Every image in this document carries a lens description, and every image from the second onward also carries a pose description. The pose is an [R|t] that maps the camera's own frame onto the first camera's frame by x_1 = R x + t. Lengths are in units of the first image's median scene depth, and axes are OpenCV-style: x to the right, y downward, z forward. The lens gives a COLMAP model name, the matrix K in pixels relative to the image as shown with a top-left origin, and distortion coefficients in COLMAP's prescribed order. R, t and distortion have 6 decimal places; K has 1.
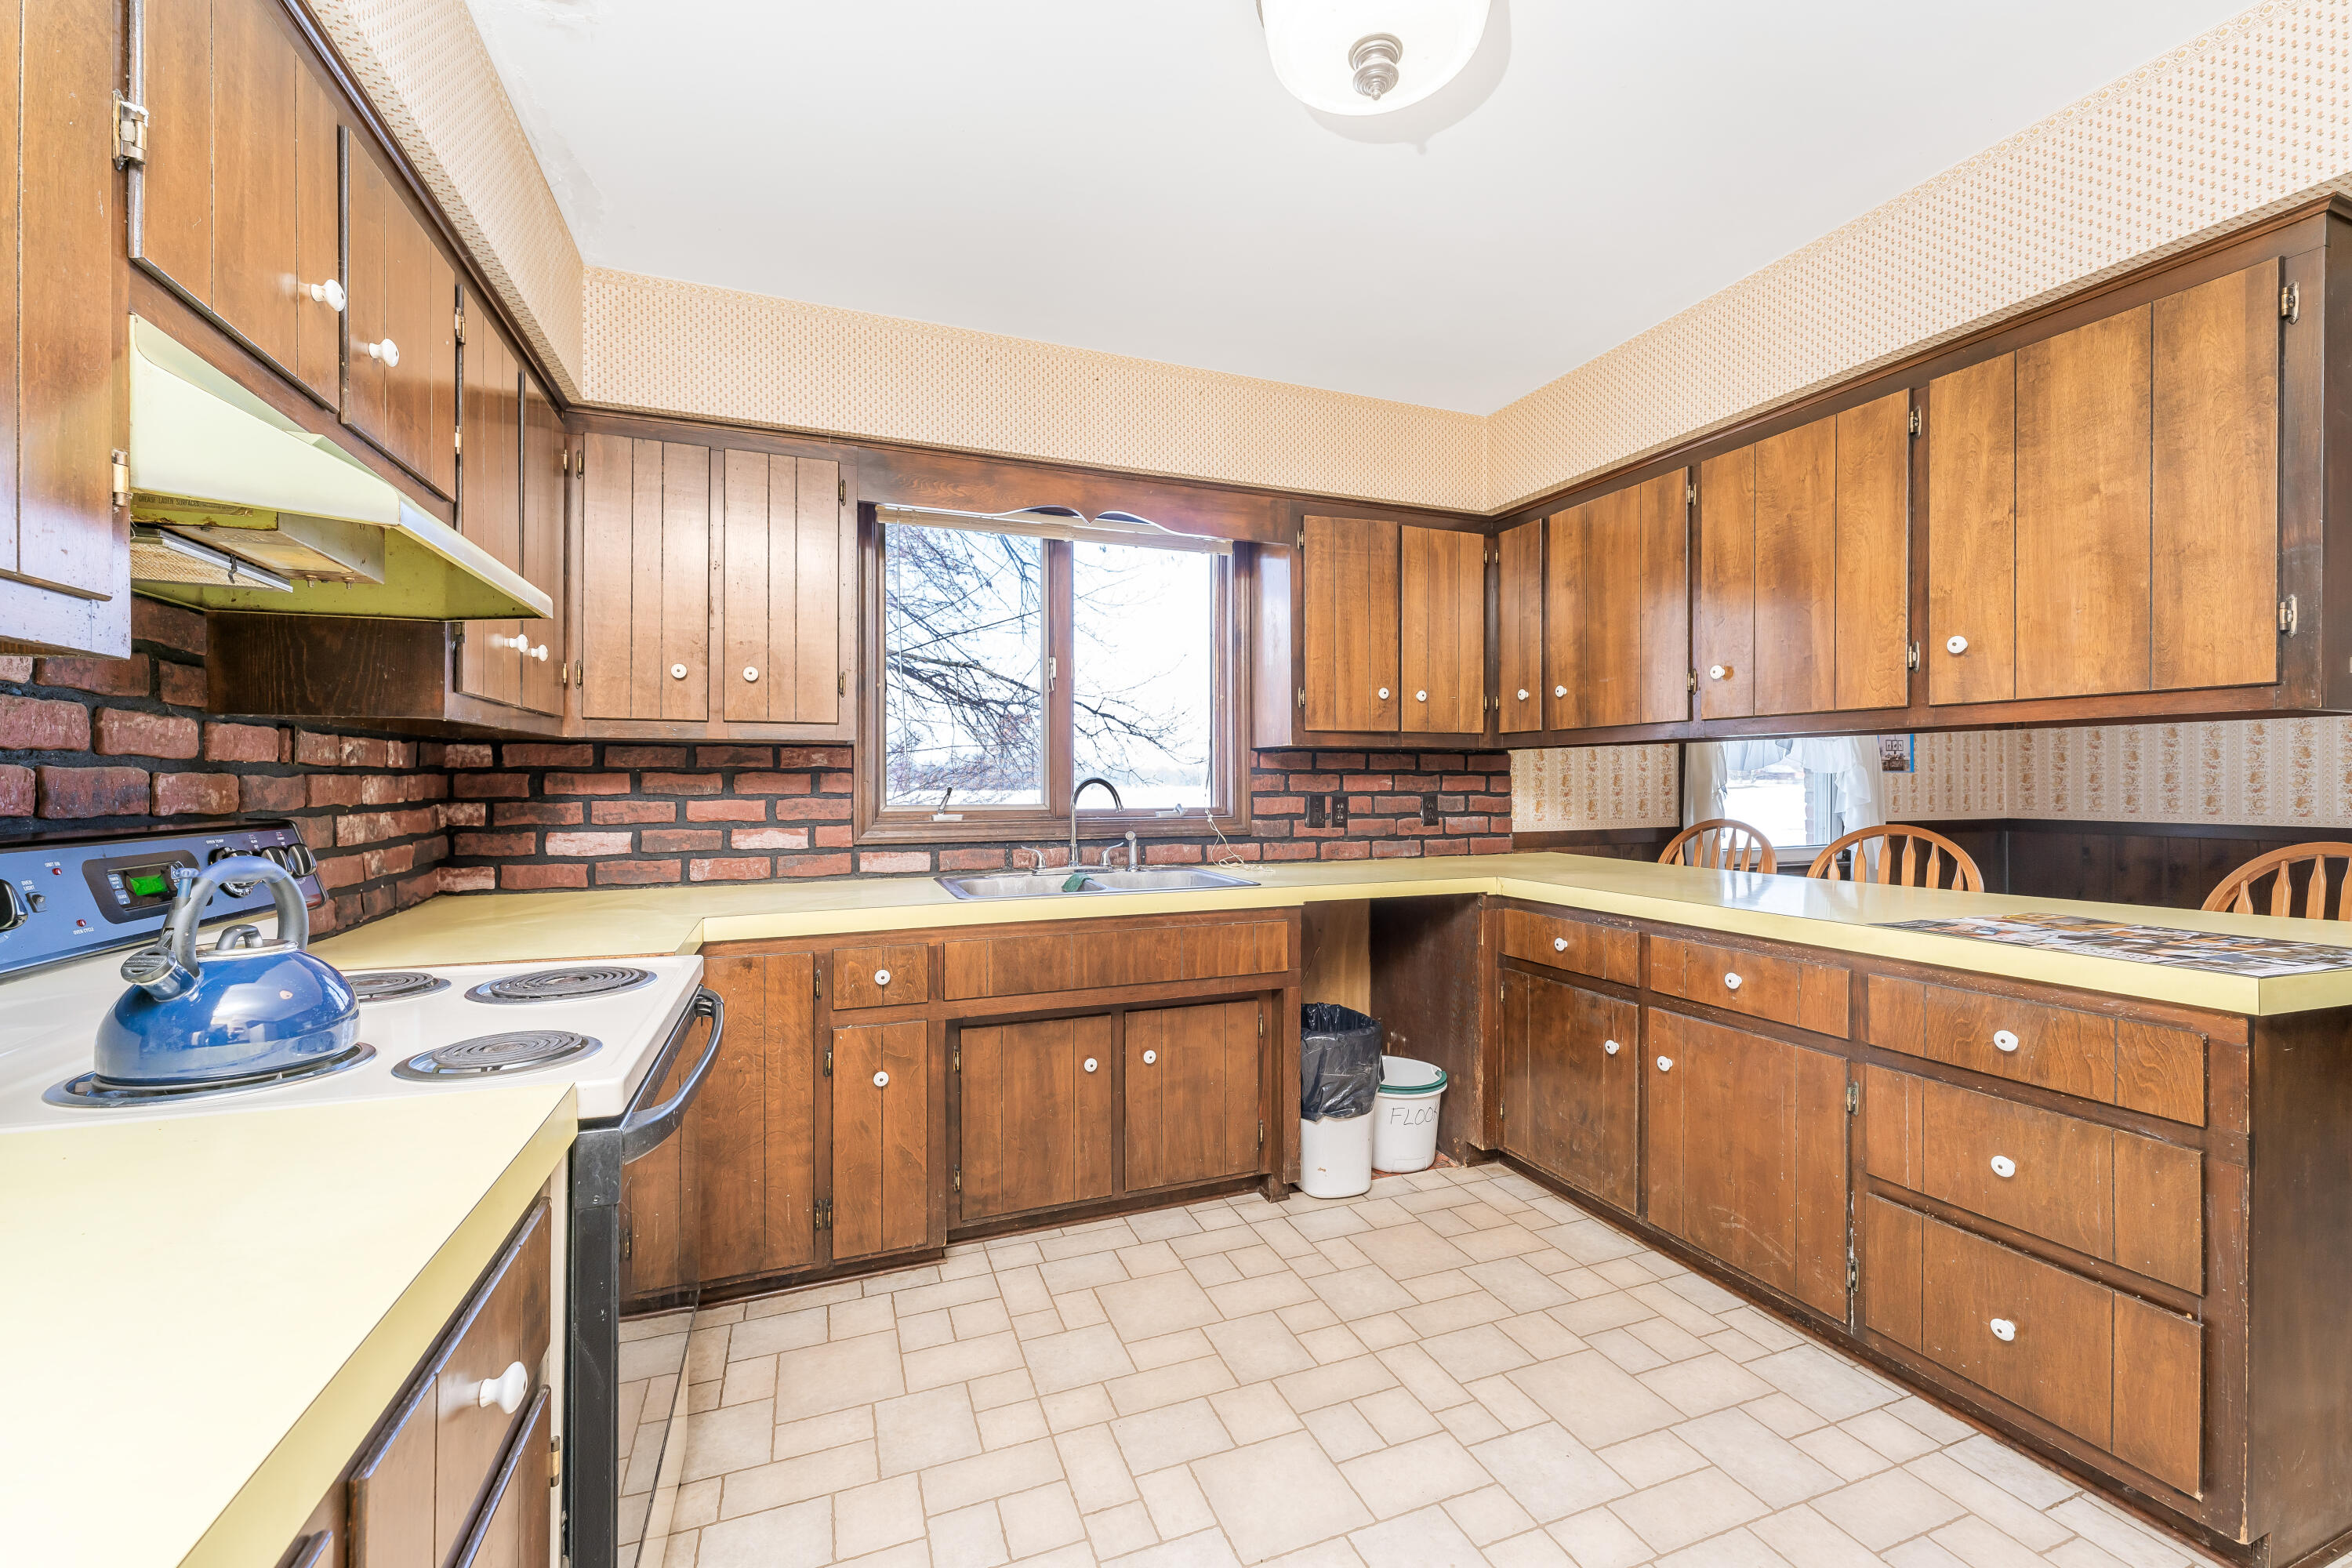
lens RADIAL K [[933.2, 0, 1169.1], [0, 933.2, 782.8], [0, 0, 1]] dist [0.002740, 0.000242]
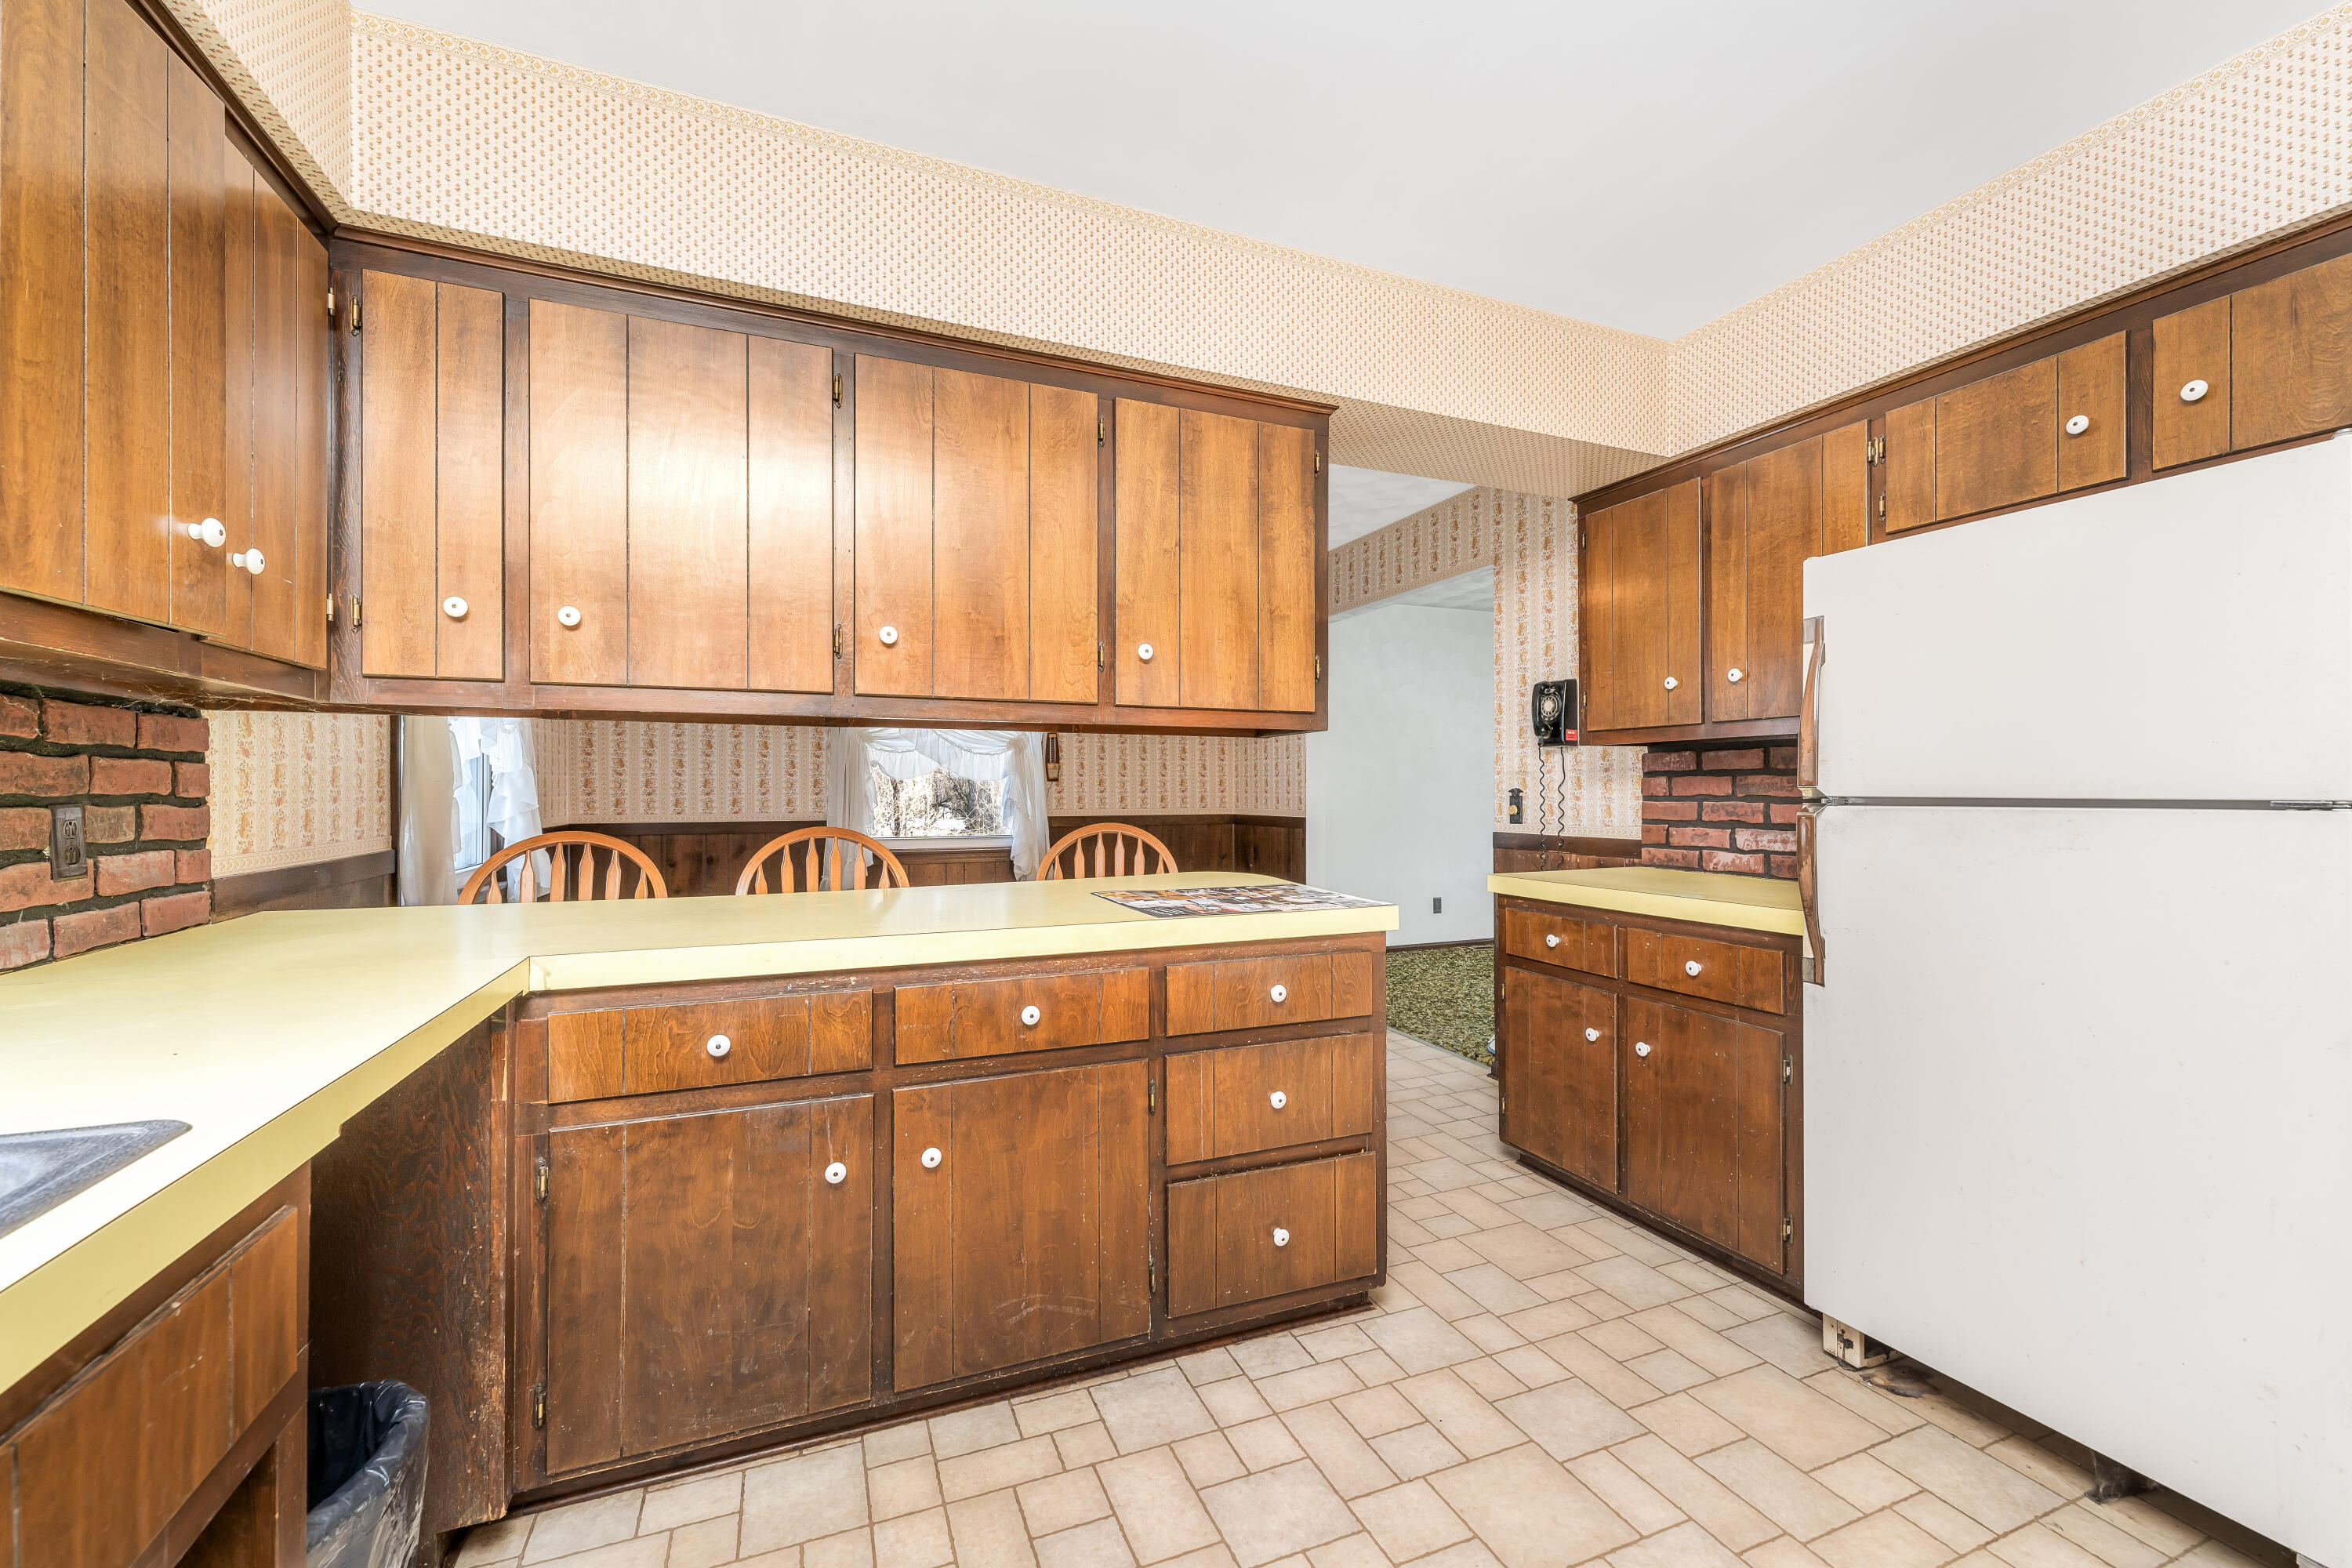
lens RADIAL K [[933.2, 0, 1160.2], [0, 933.2, 793.0], [0, 0, 1]] dist [0.002740, 0.000242]
pose [[-0.014337, -0.000521, 0.999897, -0.234255], [0.001937, 0.999998, 0.000549, 0.015519], [-0.999895, 0.001944, -0.014336, 0.941741]]
